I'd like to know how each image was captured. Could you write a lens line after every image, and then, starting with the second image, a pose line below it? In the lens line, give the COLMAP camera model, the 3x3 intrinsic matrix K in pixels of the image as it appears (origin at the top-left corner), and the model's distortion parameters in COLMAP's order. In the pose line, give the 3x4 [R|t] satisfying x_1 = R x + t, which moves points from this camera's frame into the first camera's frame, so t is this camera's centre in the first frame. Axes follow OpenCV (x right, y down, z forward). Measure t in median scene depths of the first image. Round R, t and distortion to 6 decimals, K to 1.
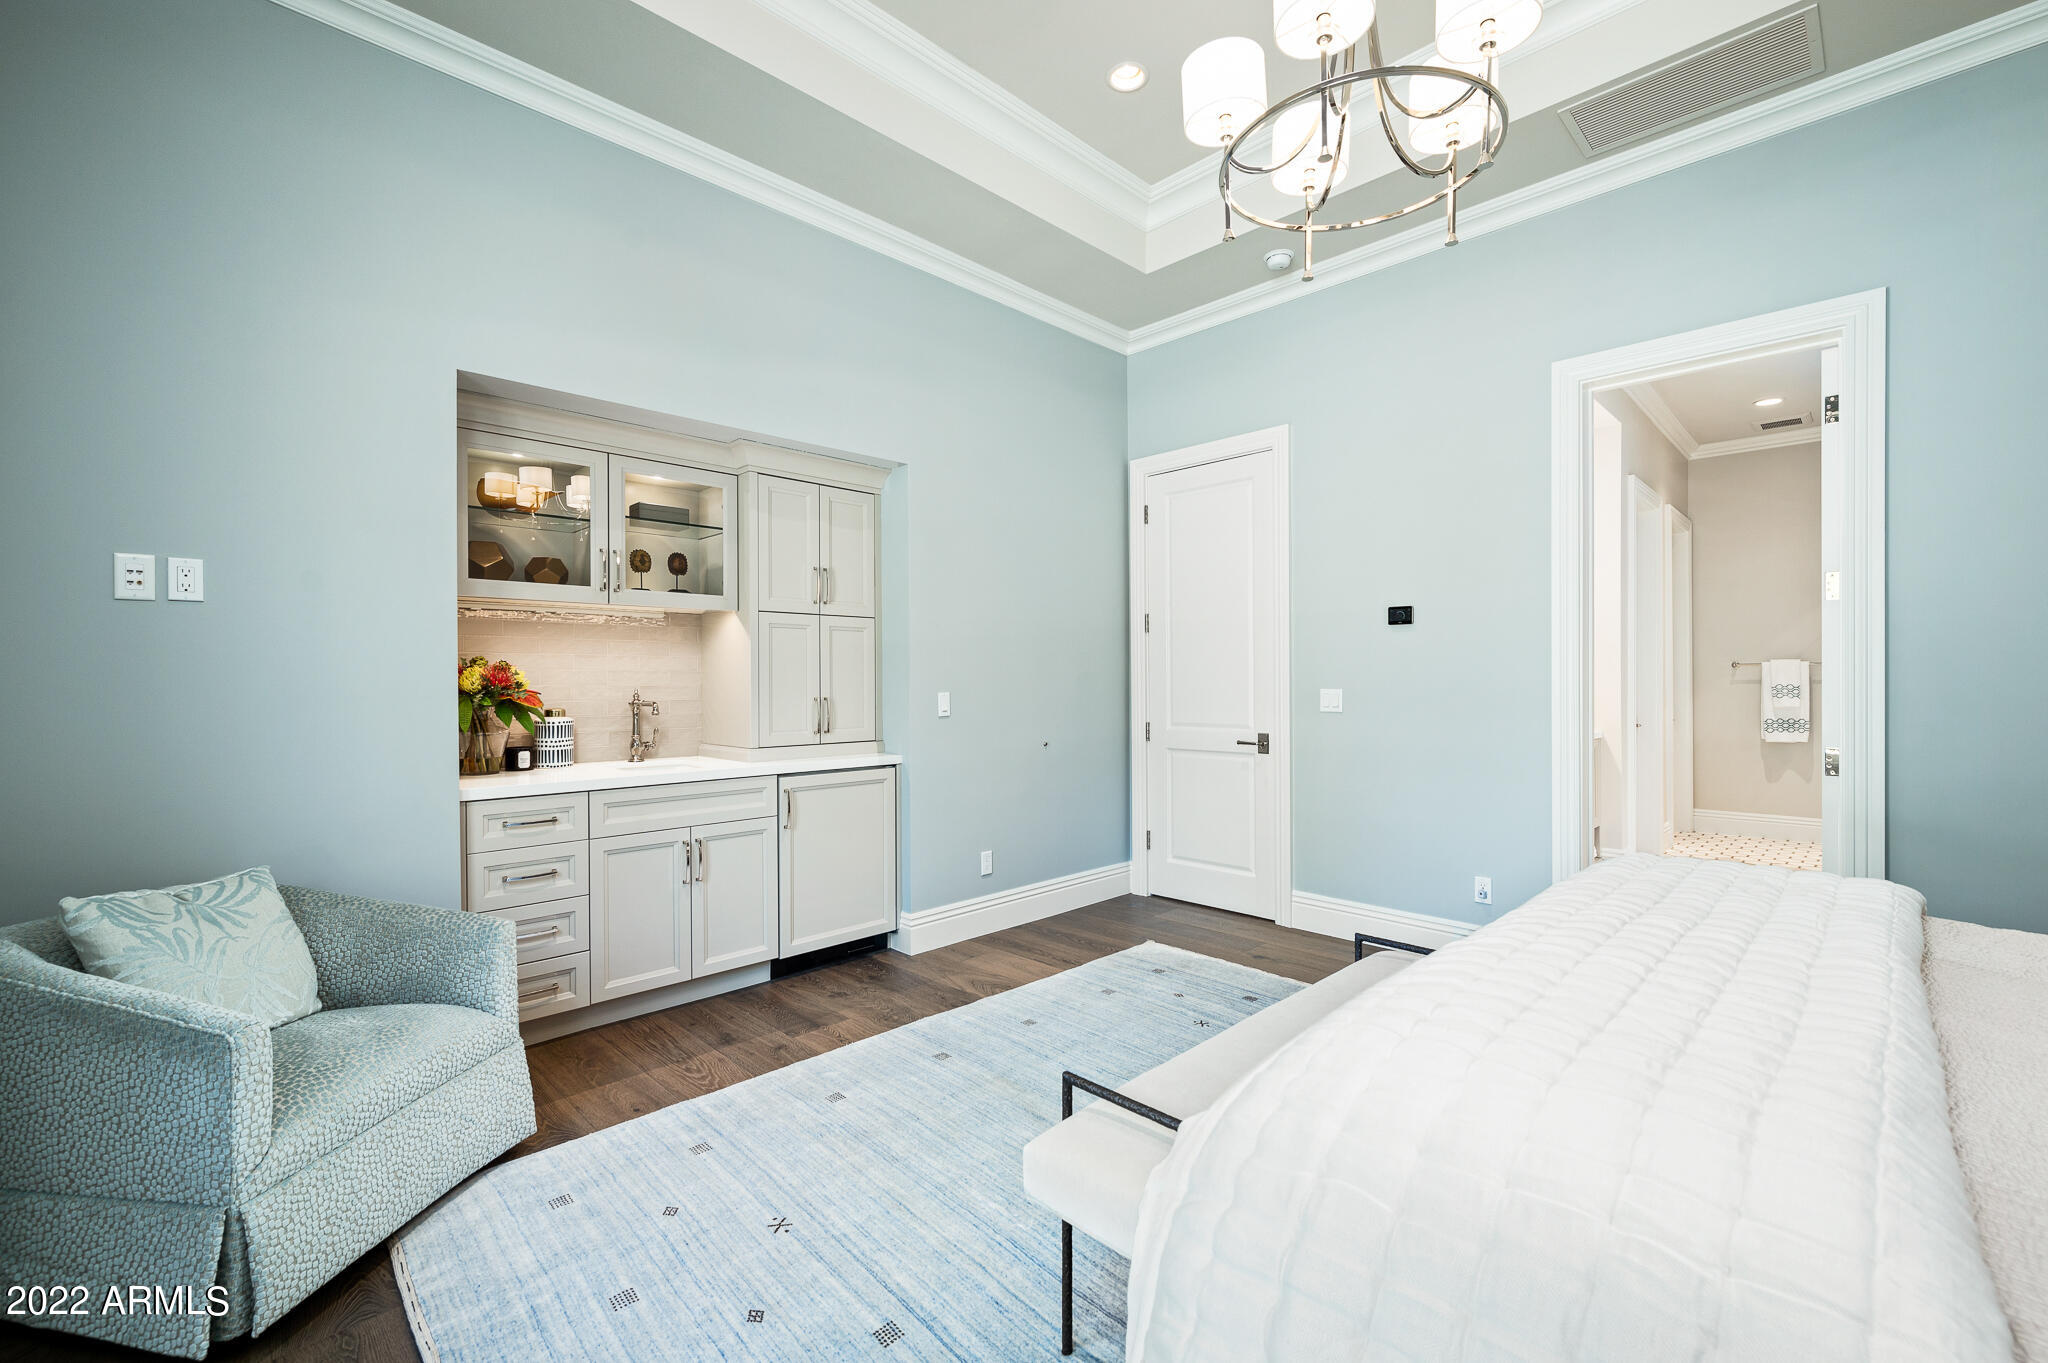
lens RADIAL K [[856.0, 0, 1016.4], [0, 856.0, 686.7], [0, 0, 1]] dist [-0.009789, 0.000279]
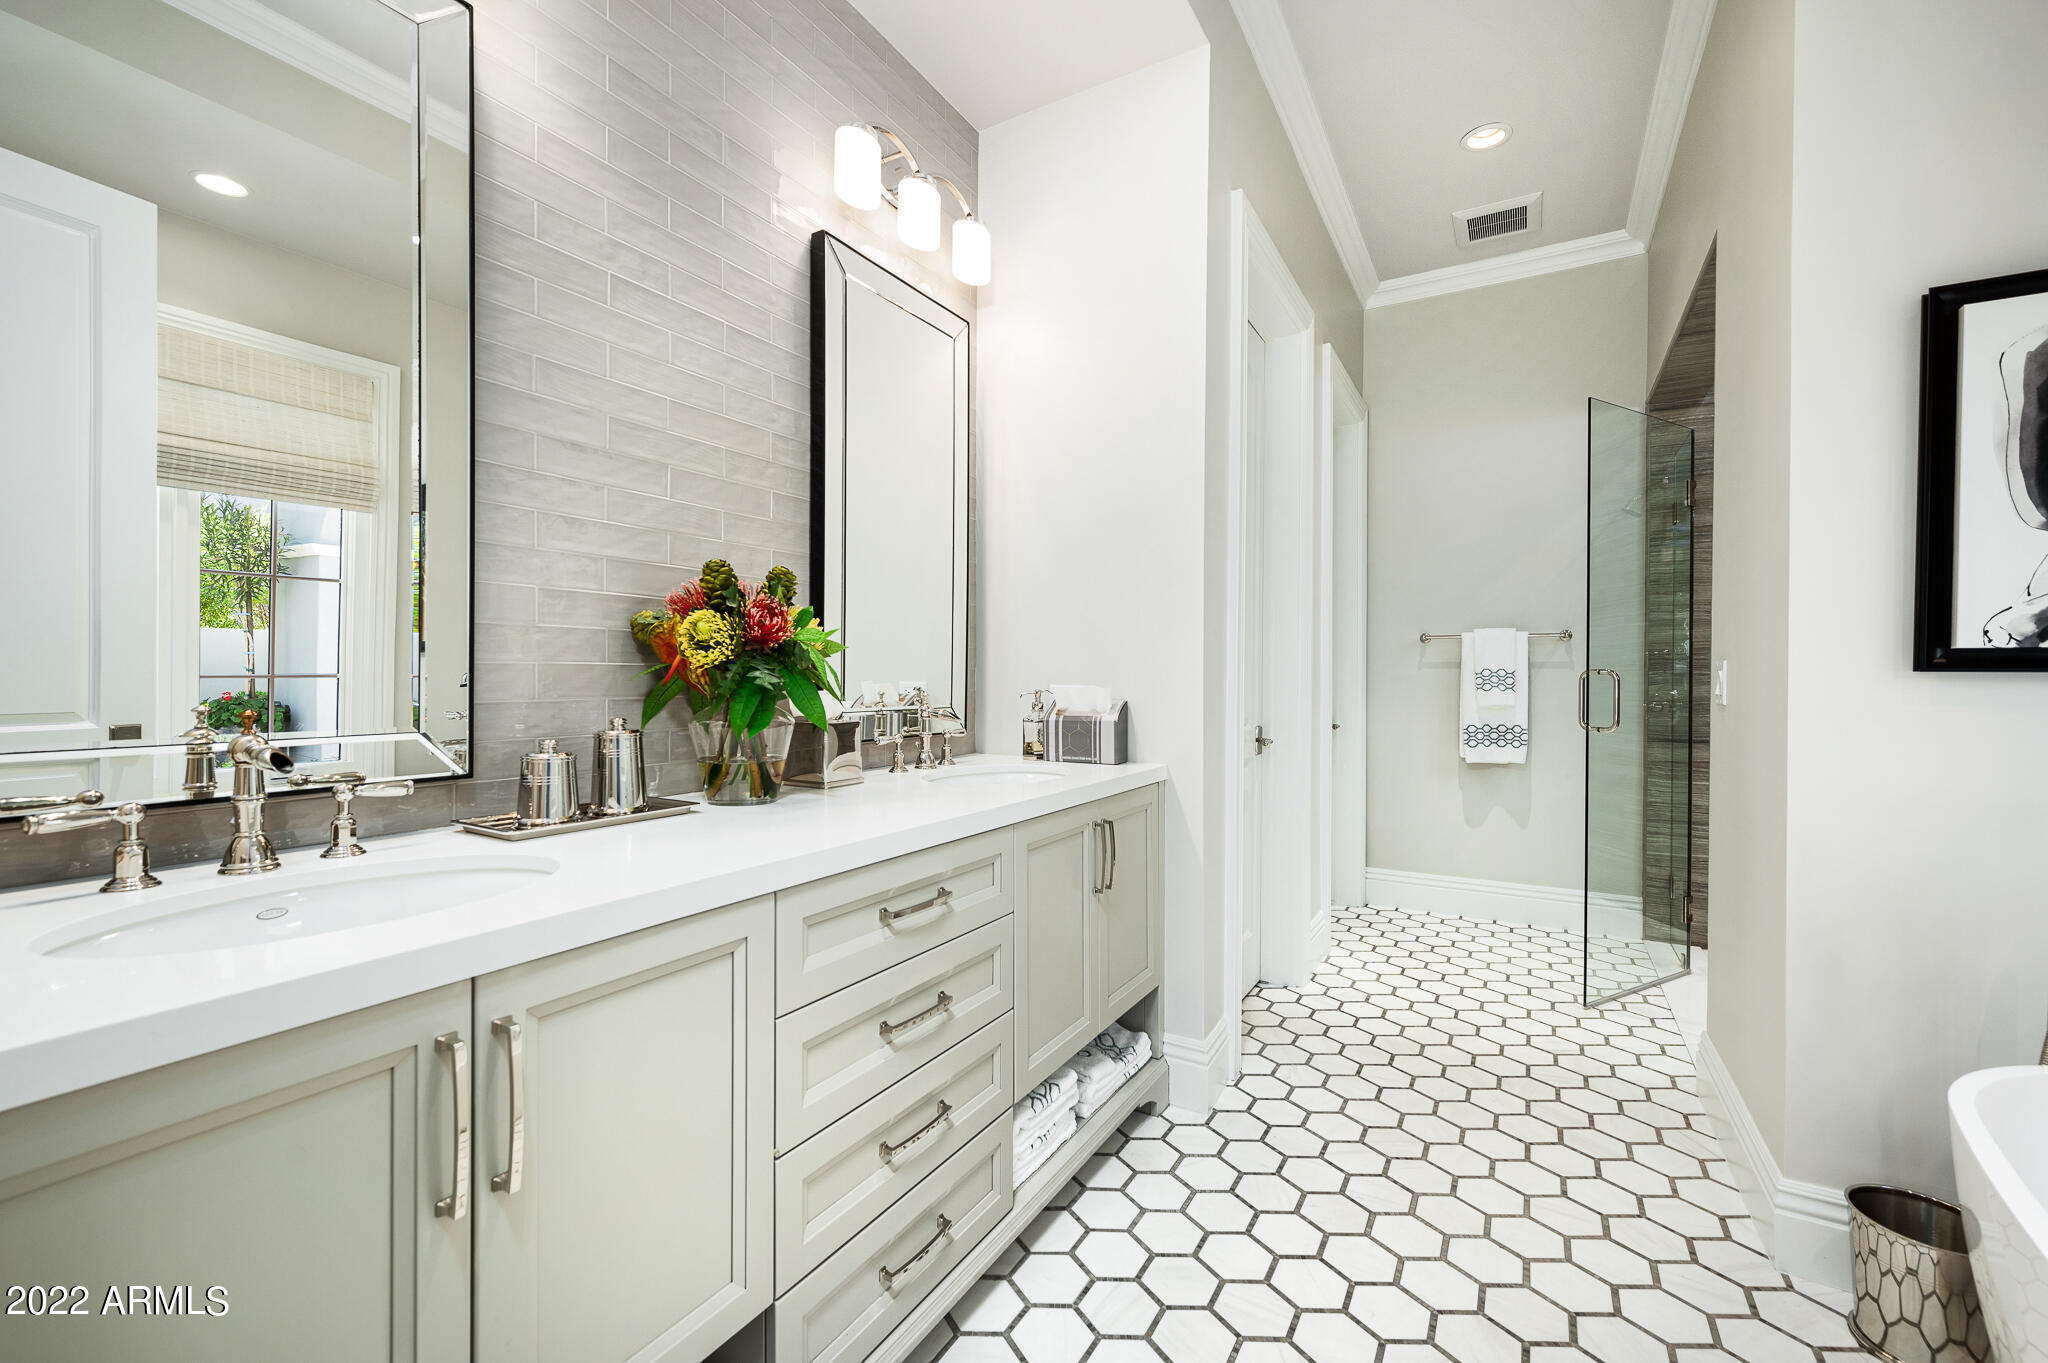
lens RADIAL K [[847.9, 0, 1024.0], [0, 847.9, 681.5], [0, 0, 1]] dist [-0.000658, -0.000030]
pose [[0.965018, 0.006663, 0.262098, 0.412605], [-0.007730, 0.999966, 0.003039, 0.006995], [-0.262068, -0.004959, 0.965037, 0.493193]]
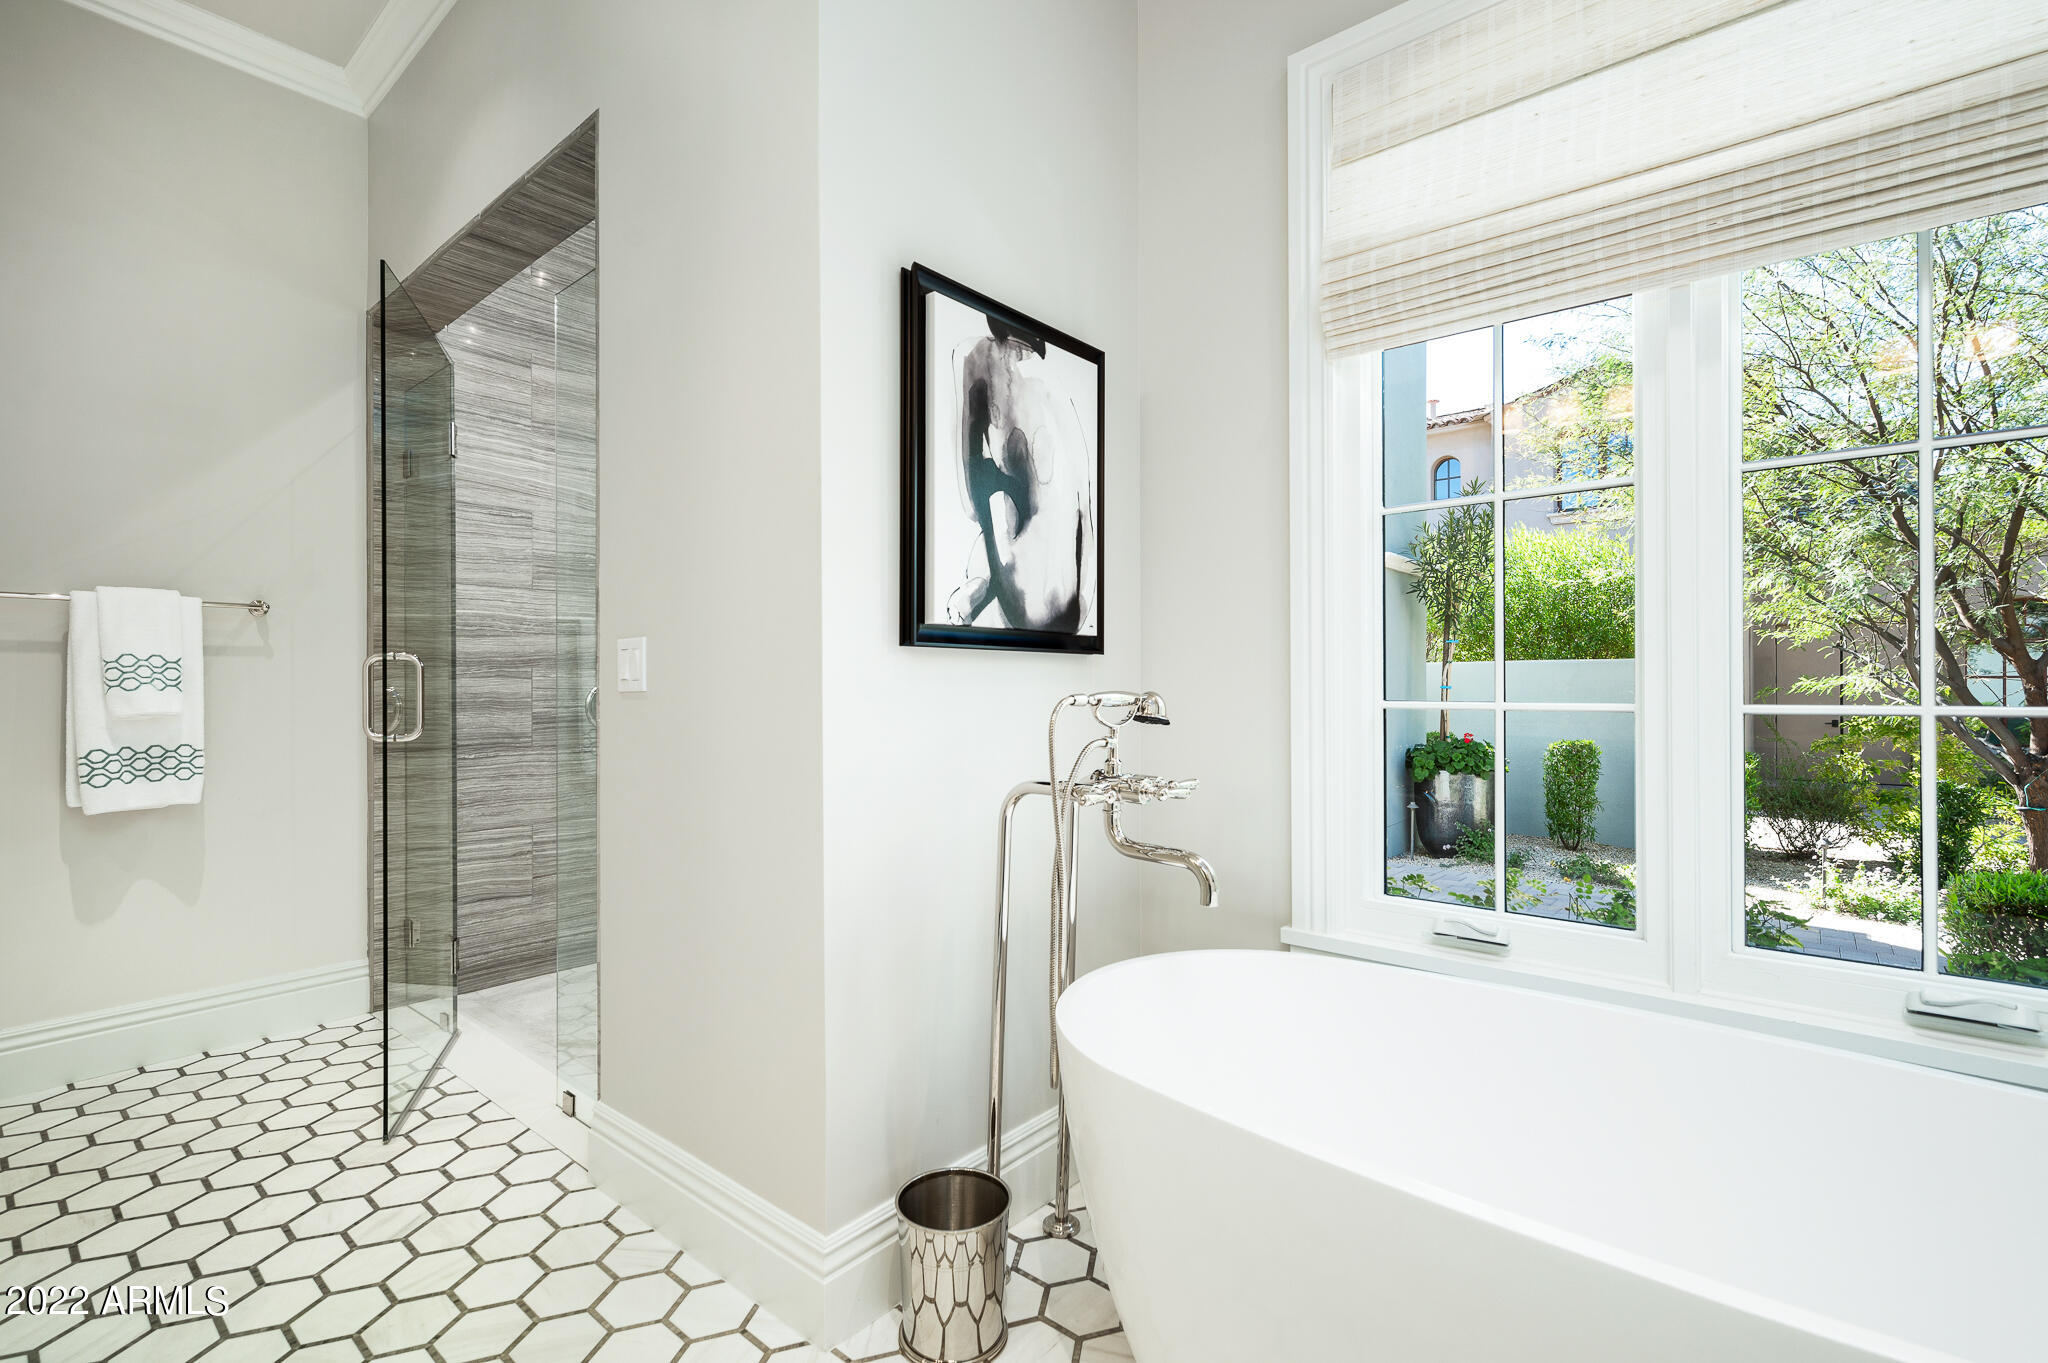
lens RADIAL K [[925.5, 0, 1024.0], [0, 925.5, 681.5], [0, 0, 1]] dist [0.000761, -0.000009]
pose [[-0.097909, 0.008766, 0.995157, 0.457253], [0.007037, 0.999942, -0.008116, 0.014987], [-0.995171, 0.006208, -0.097965, 0.647385]]
